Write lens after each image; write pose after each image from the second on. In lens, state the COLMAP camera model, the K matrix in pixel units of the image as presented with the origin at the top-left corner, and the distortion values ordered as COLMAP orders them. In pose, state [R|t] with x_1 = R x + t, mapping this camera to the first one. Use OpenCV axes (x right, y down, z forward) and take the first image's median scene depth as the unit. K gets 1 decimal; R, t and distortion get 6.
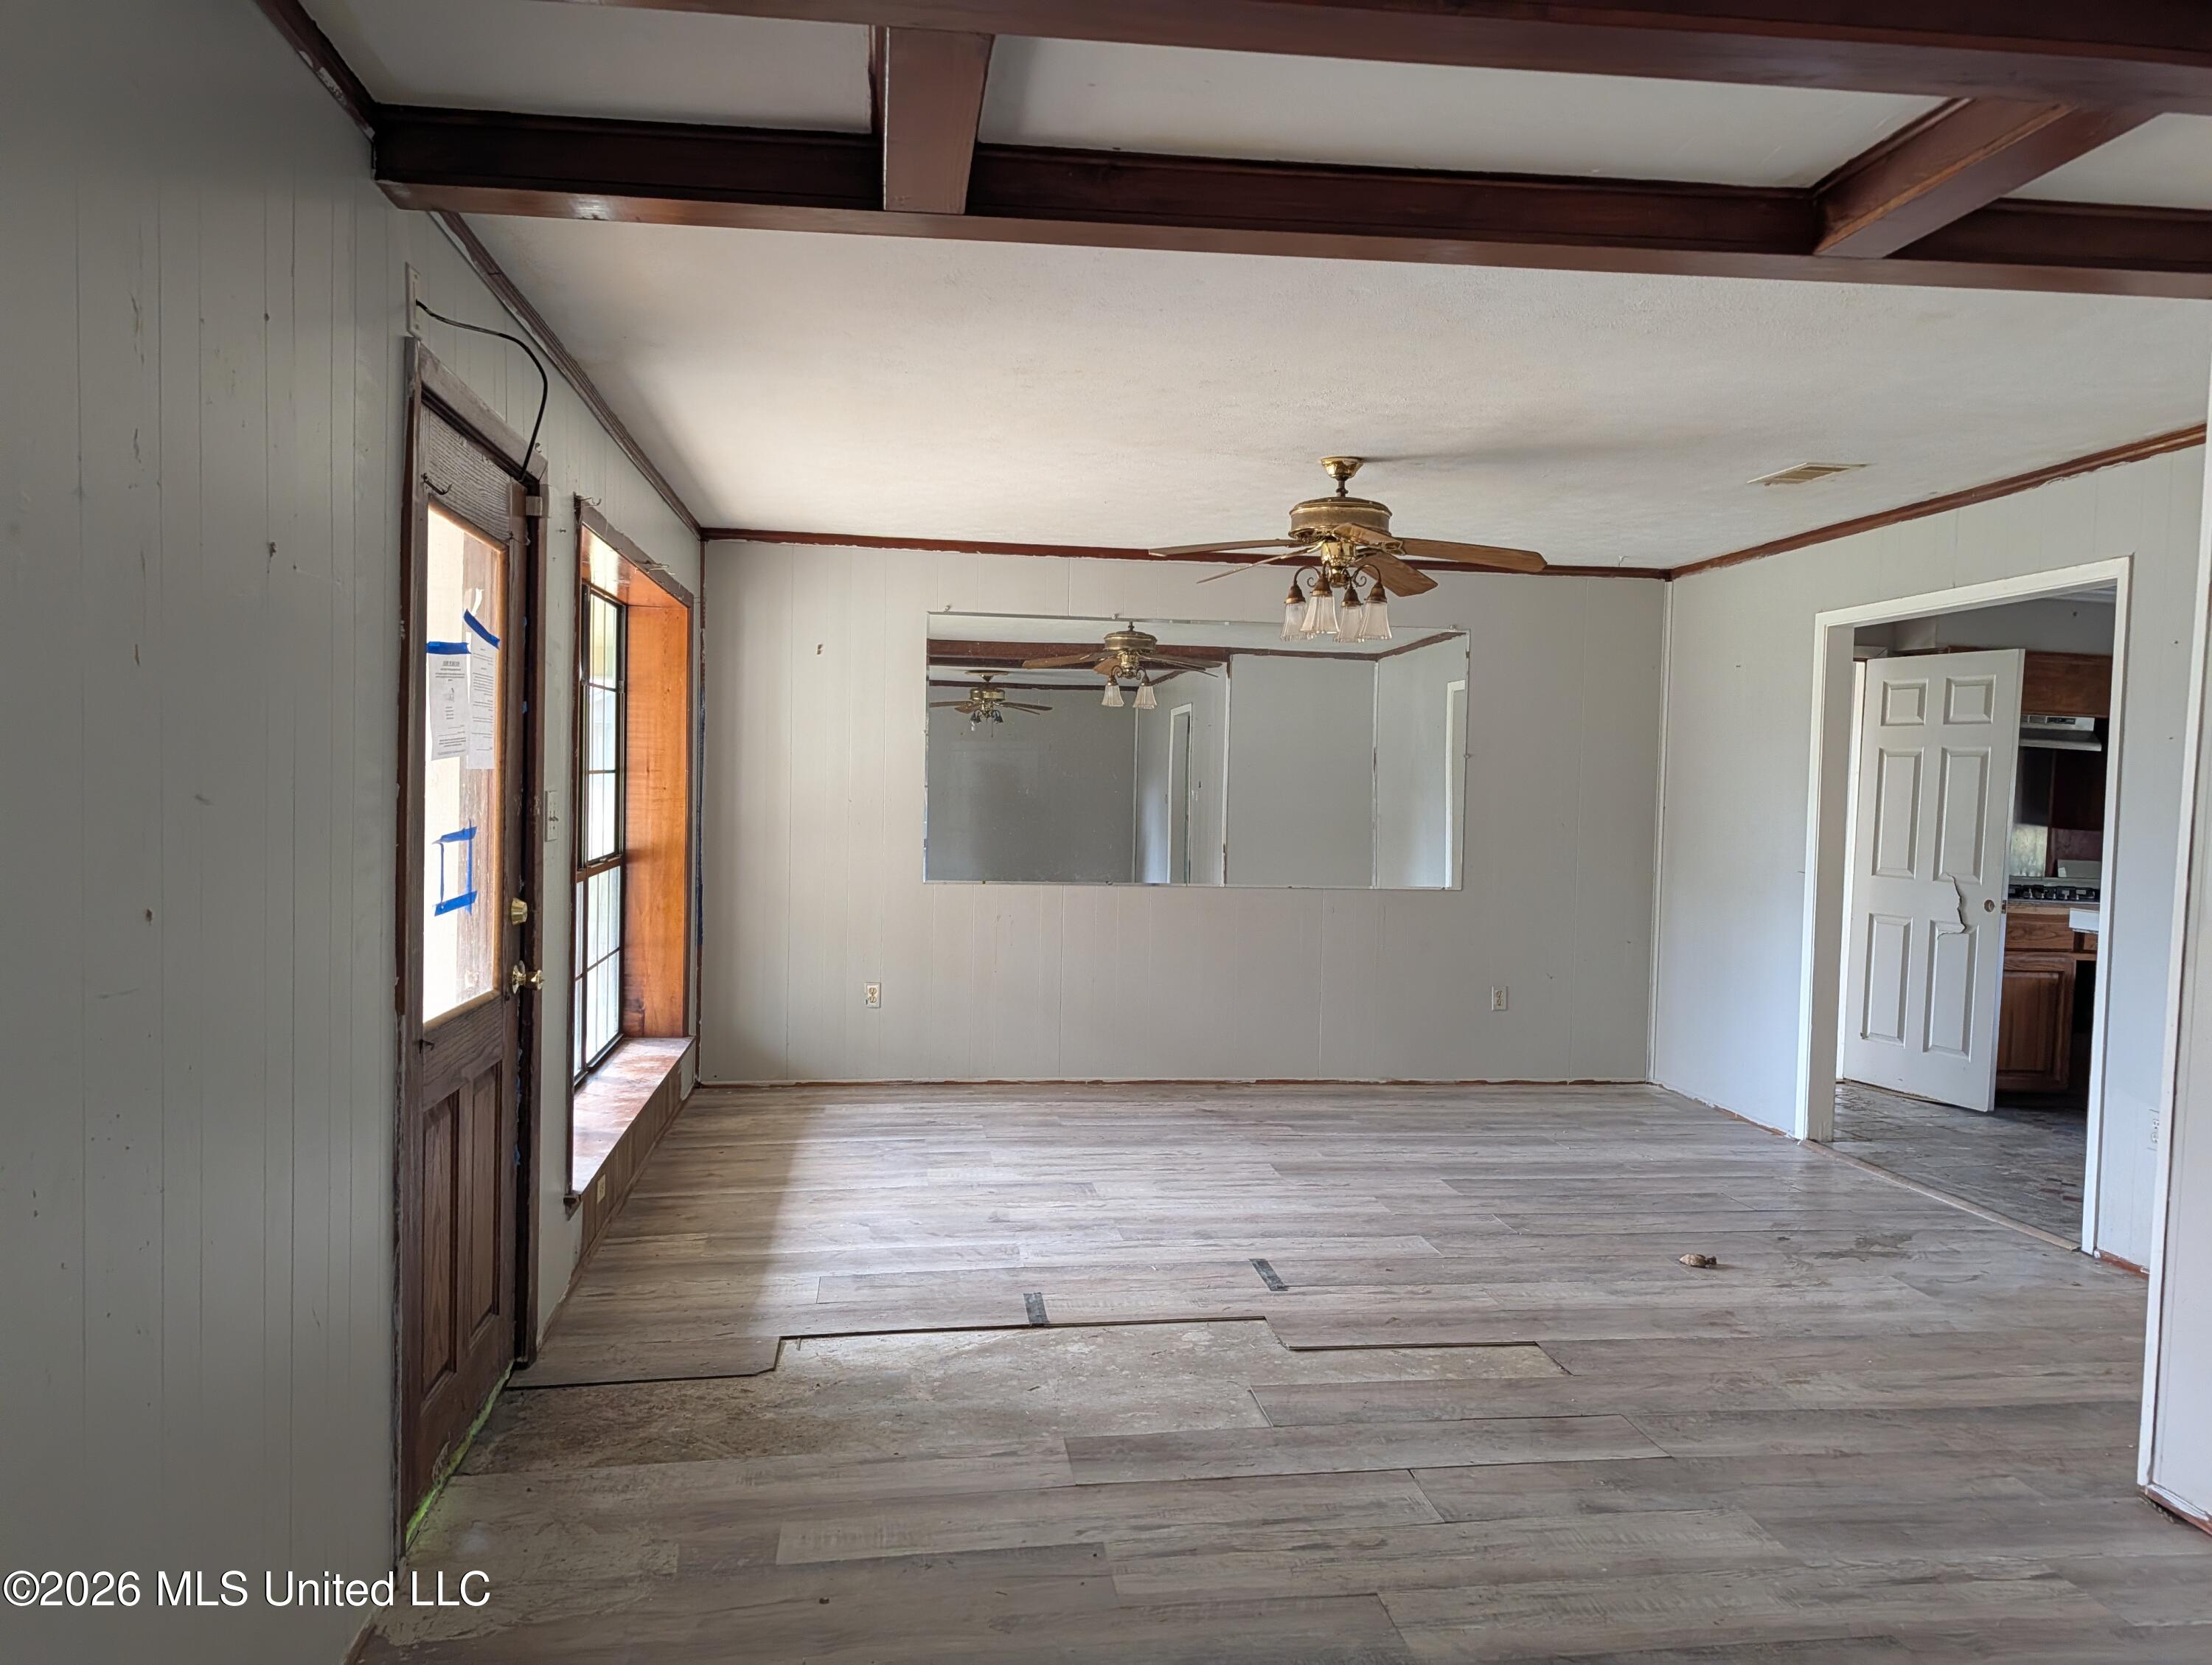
lens RADIAL K [[1564.3, 0, 1101.5], [0, 1564.3, 837.7], [0, 0, 1]] dist [-0.008011, -0.001015]
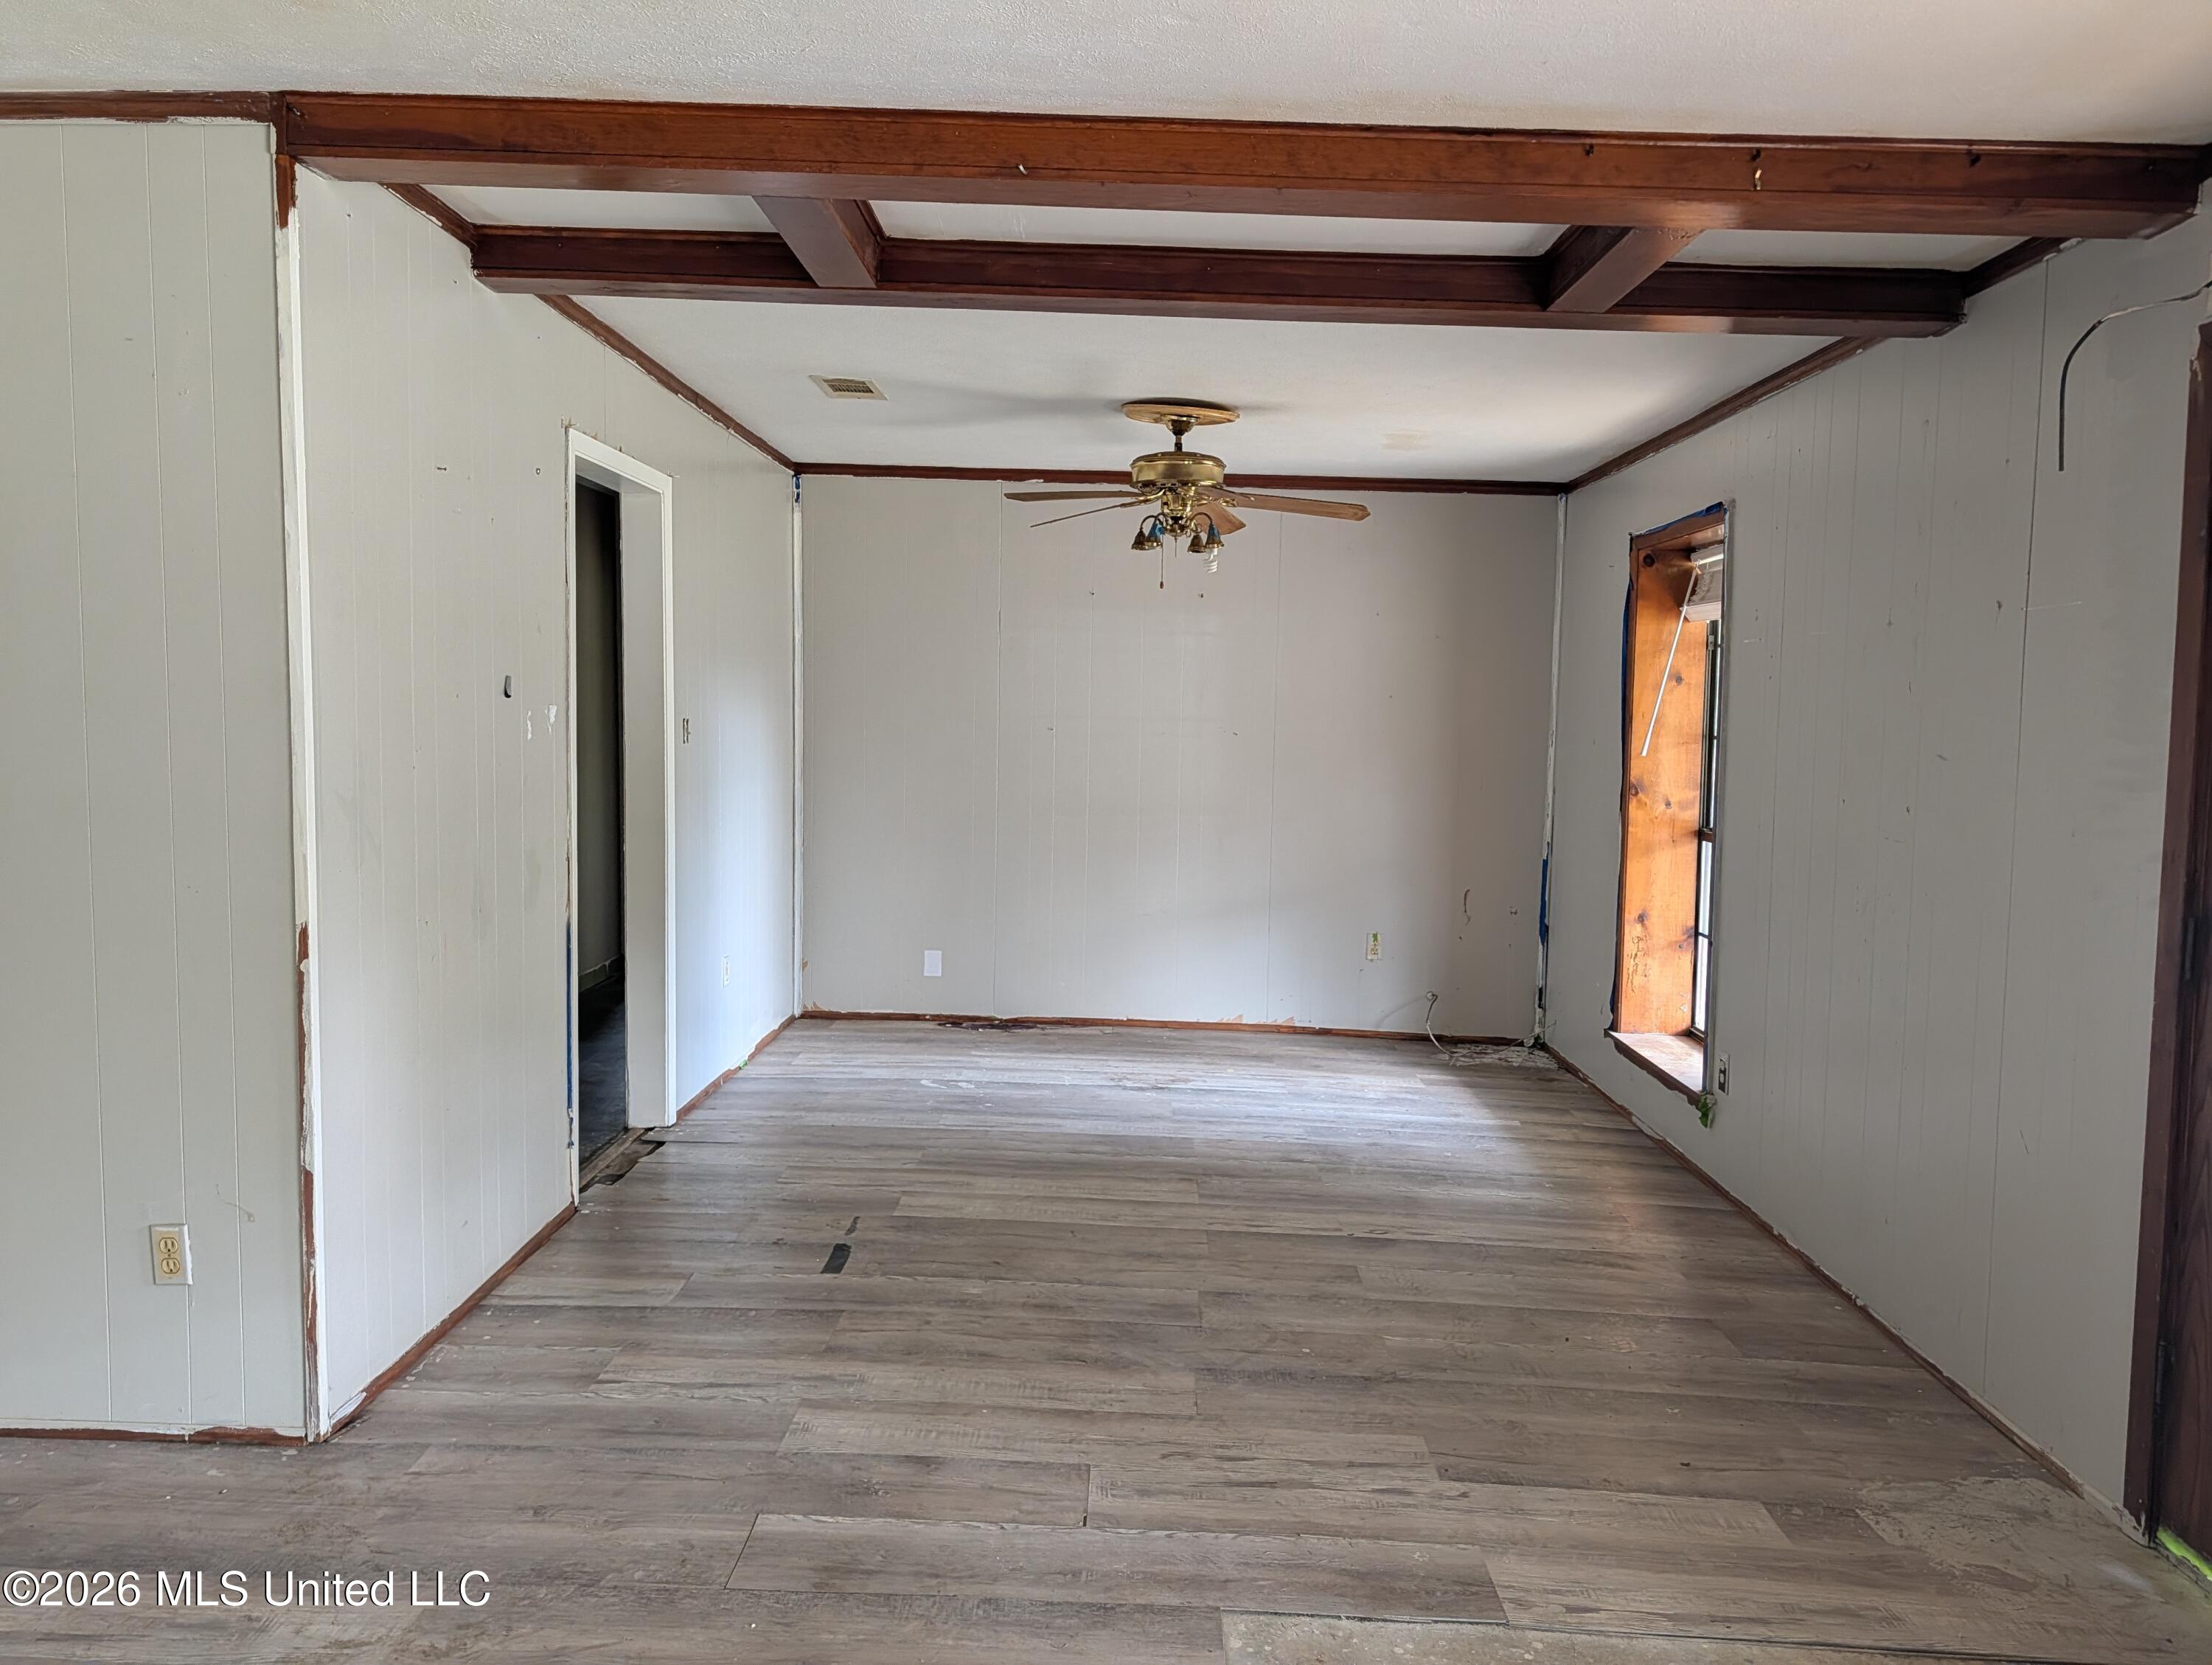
lens RADIAL K [[1564.3, 0, 1108.0], [0, 1564.3, 830.1], [0, 0, 1]] dist [-0.008011, -0.001015]
pose [[-0.986971, -0.052495, 0.152091, 0.080035], [-0.034734, 0.992504, 0.117170, -0.079337], [-0.157102, 0.110361, -0.981397, 1.942089]]
